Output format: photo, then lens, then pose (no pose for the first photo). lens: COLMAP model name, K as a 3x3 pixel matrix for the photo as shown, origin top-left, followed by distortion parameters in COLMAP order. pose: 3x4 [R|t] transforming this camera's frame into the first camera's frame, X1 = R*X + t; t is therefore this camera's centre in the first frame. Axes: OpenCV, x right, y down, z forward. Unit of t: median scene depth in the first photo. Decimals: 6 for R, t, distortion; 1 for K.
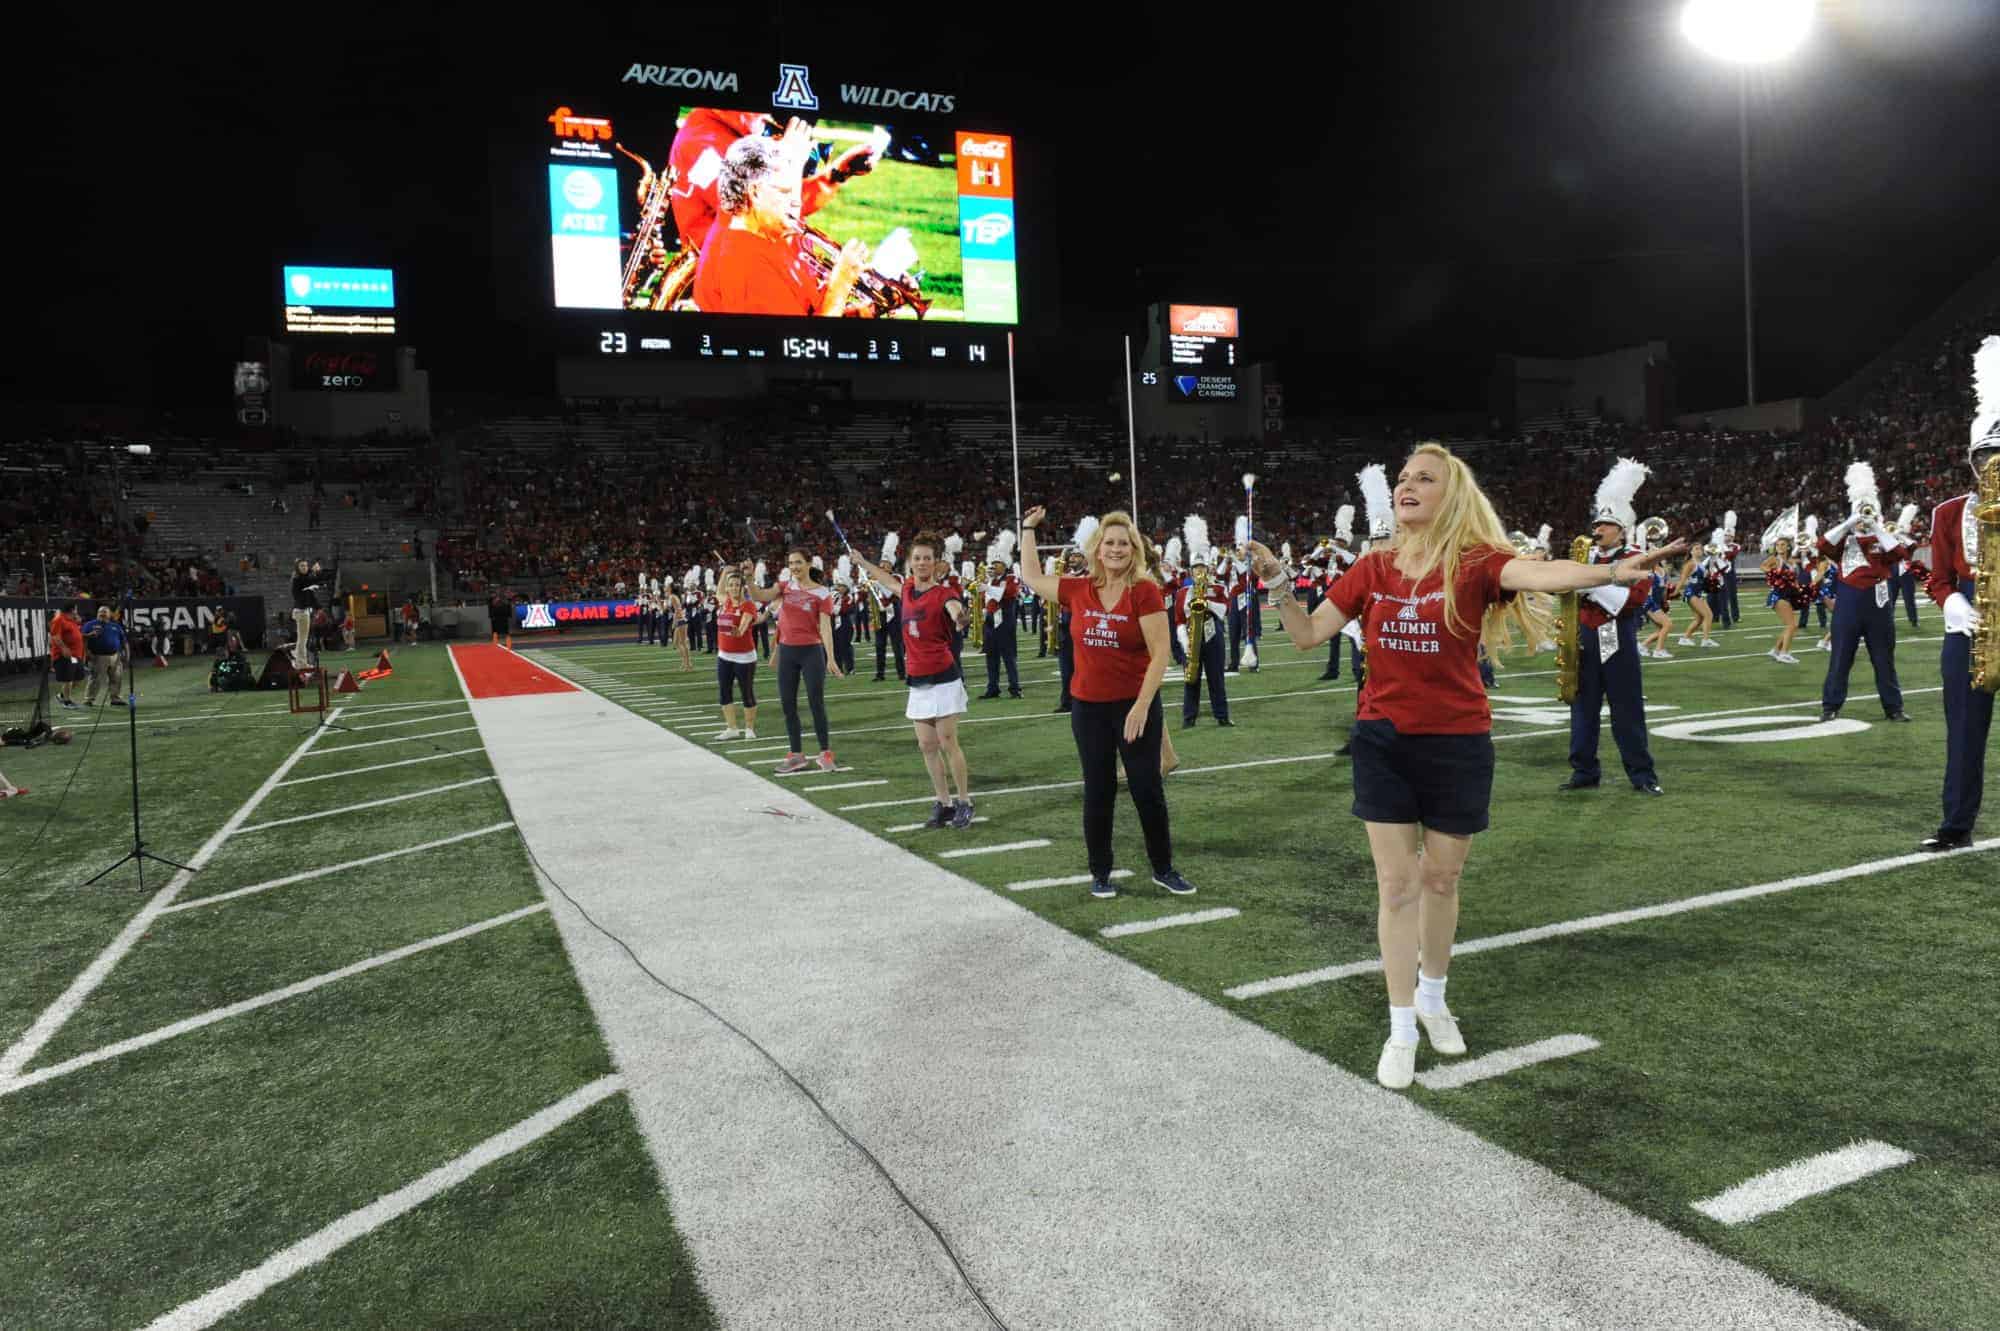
lens RADIAL K [[1367.4, 0, 1002.3], [0, 1367.4, 665.5], [0, 0, 1]] dist [-0.050290, -0.000288]
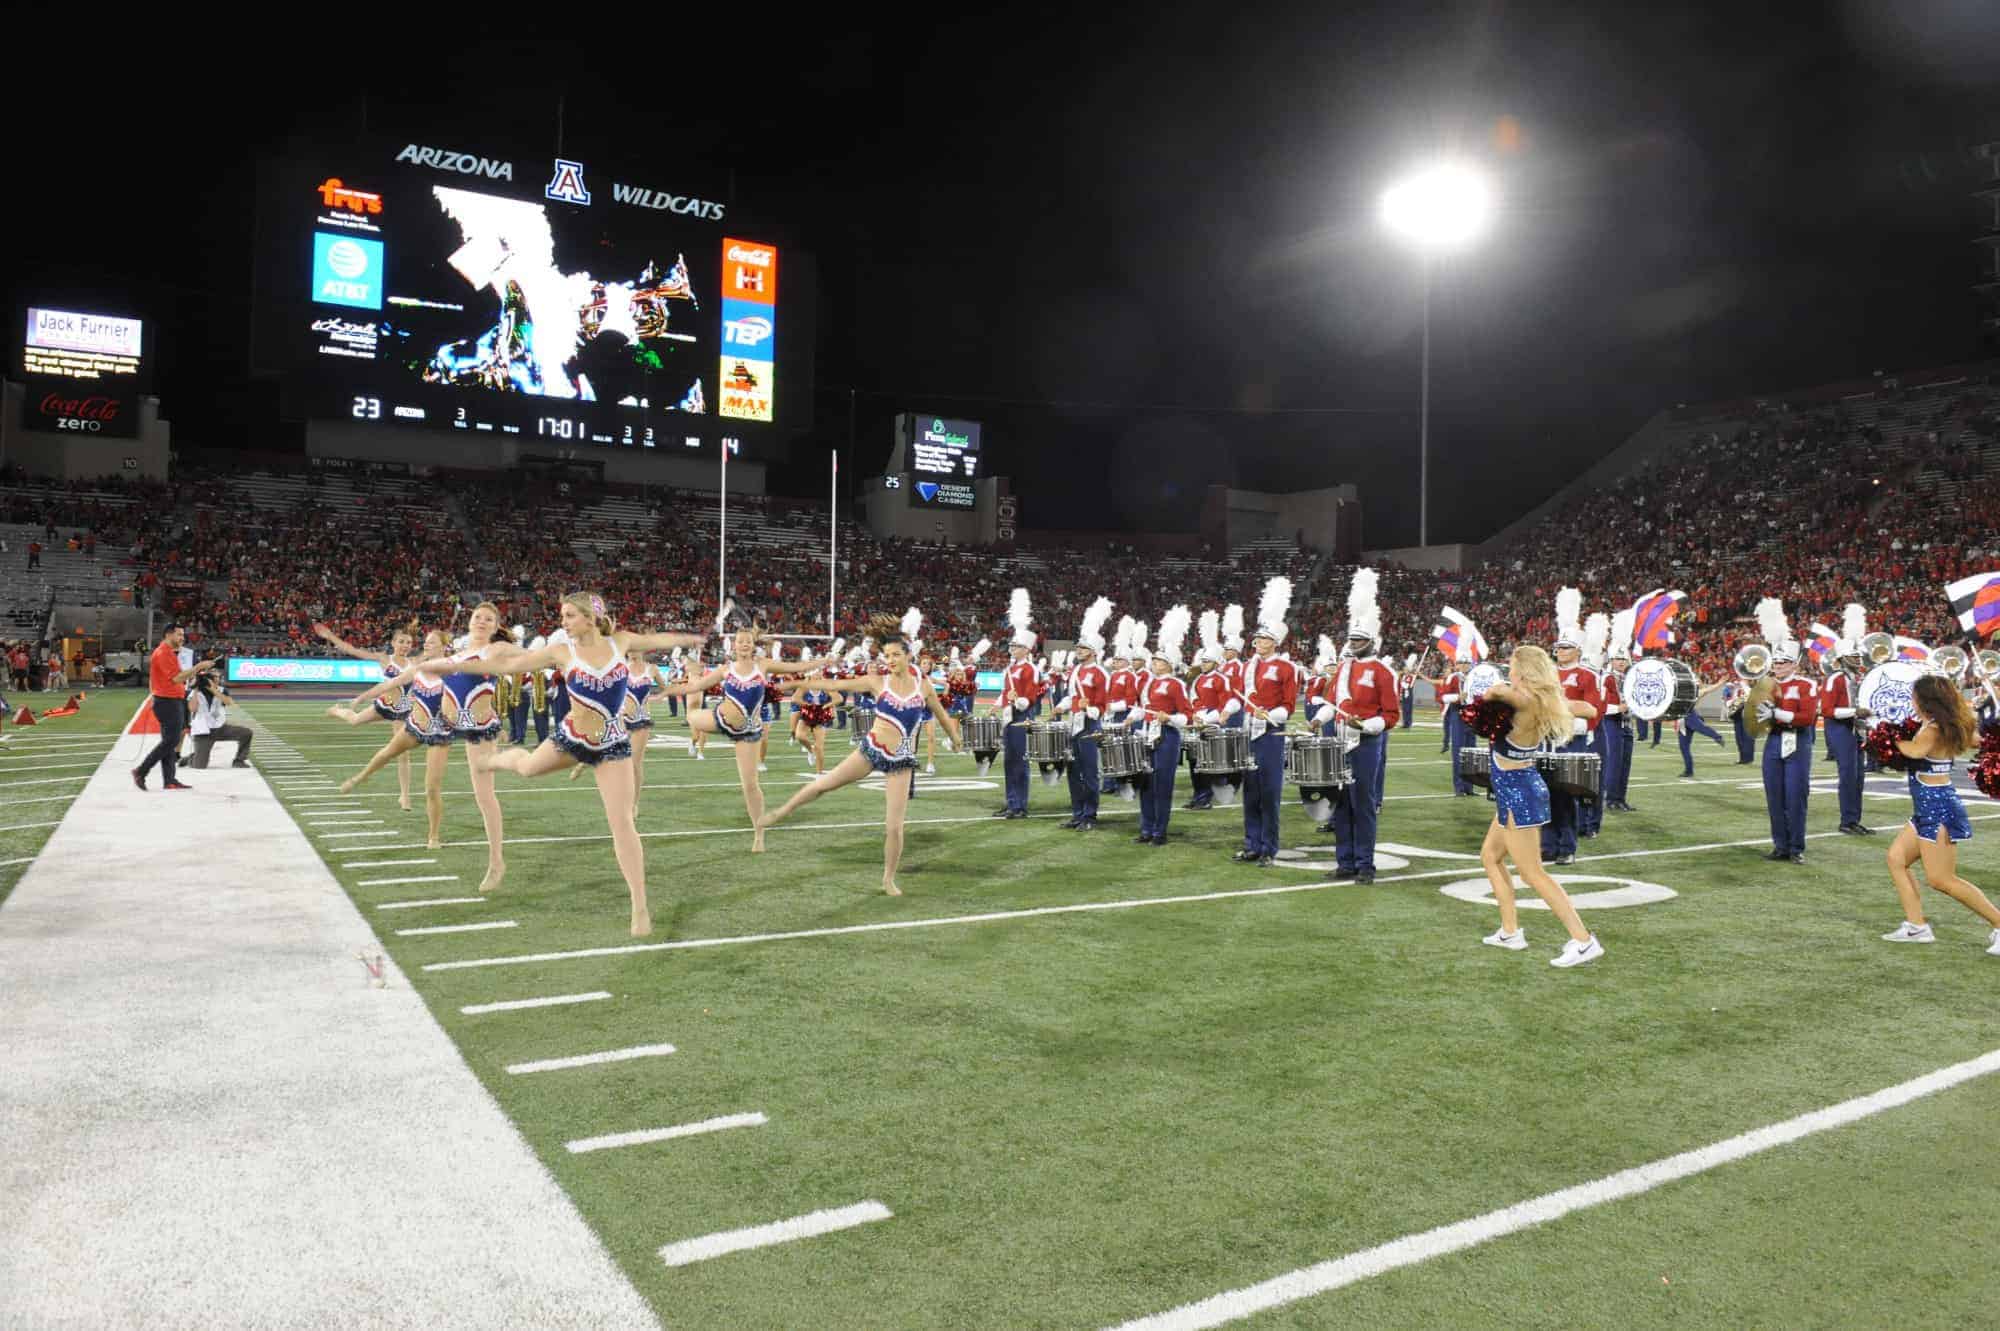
lens RADIAL K [[1368.0, 0, 1001.4], [0, 1368.0, 665.4], [0, 0, 1]] dist [-0.048062, -0.003841]
pose [[0.986449, 0.060292, 0.152588, 0.195015], [-0.050338, 0.996395, -0.068281, 0.005641], [-0.156154, 0.059675, 0.985928, -0.313206]]
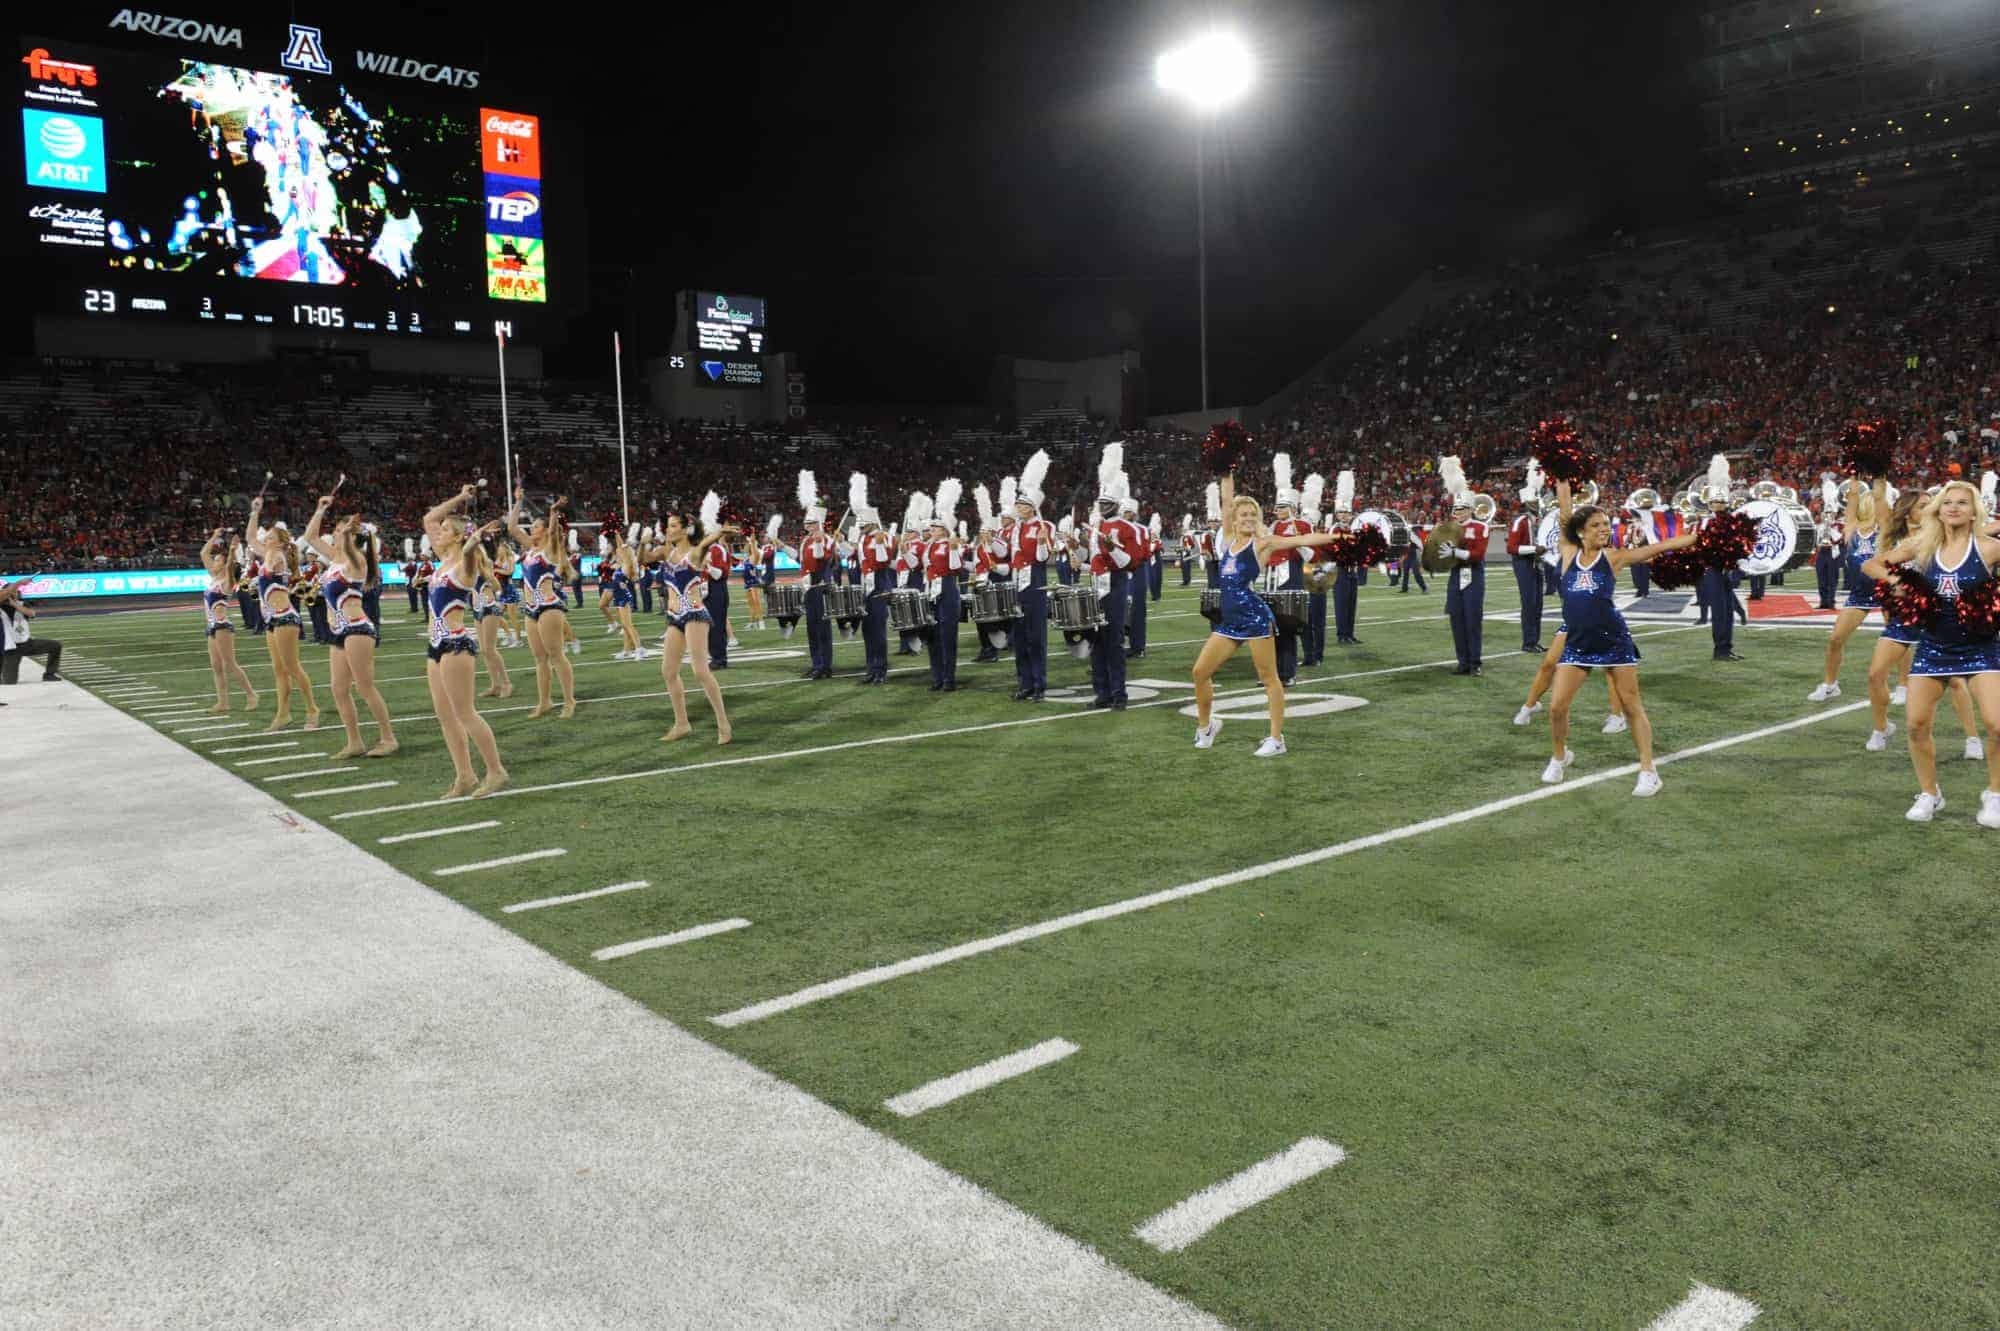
lens RADIAL K [[1366.2, 0, 1002.2], [0, 1366.2, 665.7], [0, 0, 1]] dist [-0.050711, -0.000232]
pose [[0.955100, -0.010904, 0.296082, 0.182752], [0.005095, 0.999779, 0.020382, 0.011987], [-0.296239, -0.017958, 0.954945, -0.384975]]
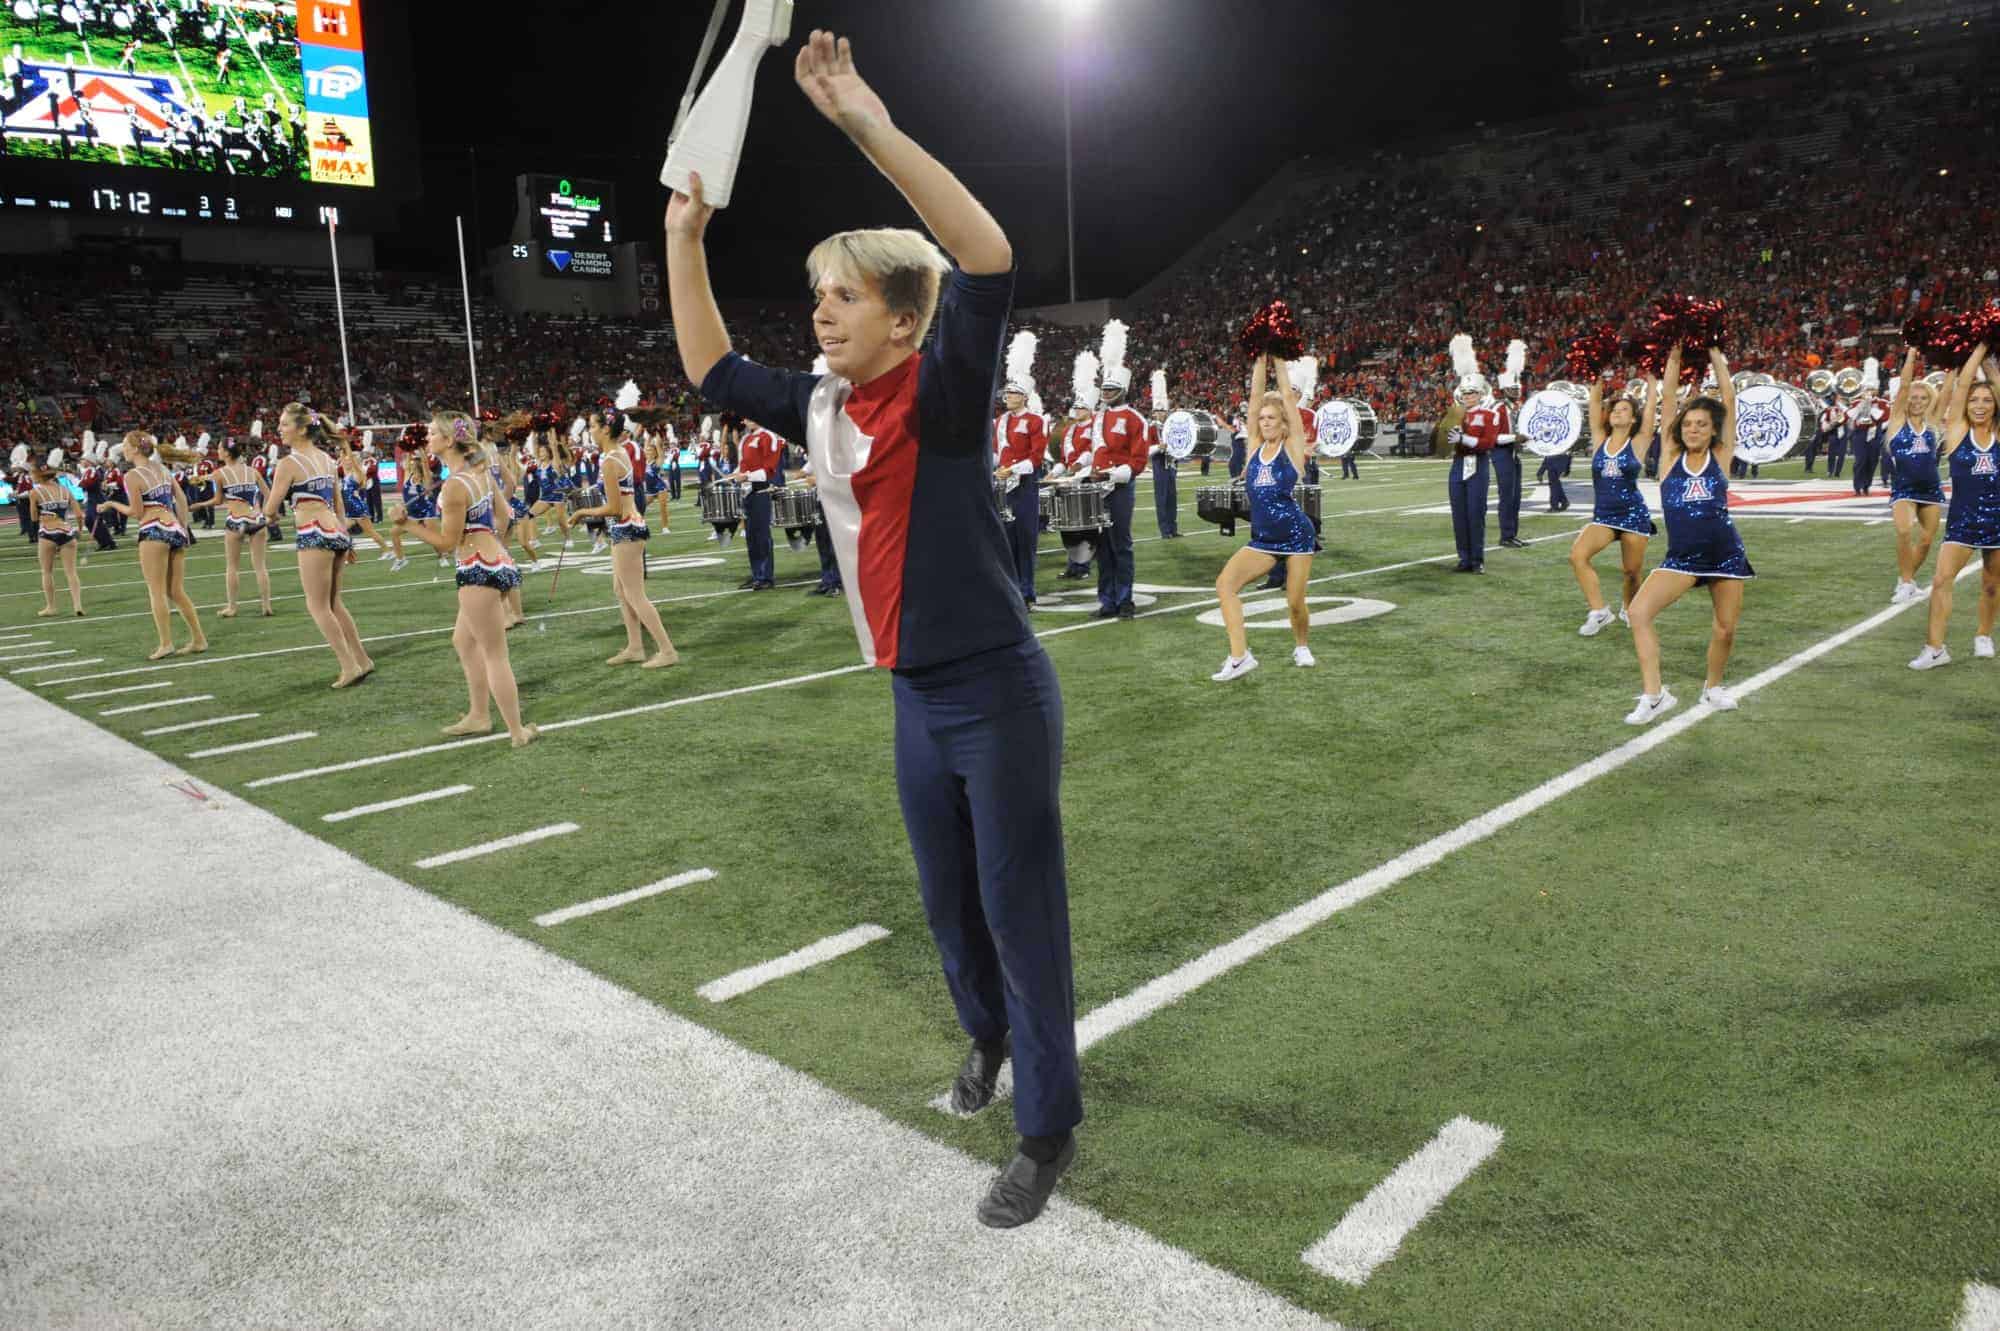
lens RADIAL K [[1368.0, 0, 1001.9], [0, 1368.0, 665.0], [0, 0, 1]] dist [-0.050155, -0.000263]
pose [[0.919247, -0.056168, 0.389654, 0.155663], [0.020587, 0.995274, 0.094899, 0.009770], [-0.393142, -0.079214, 0.916059, -0.312419]]
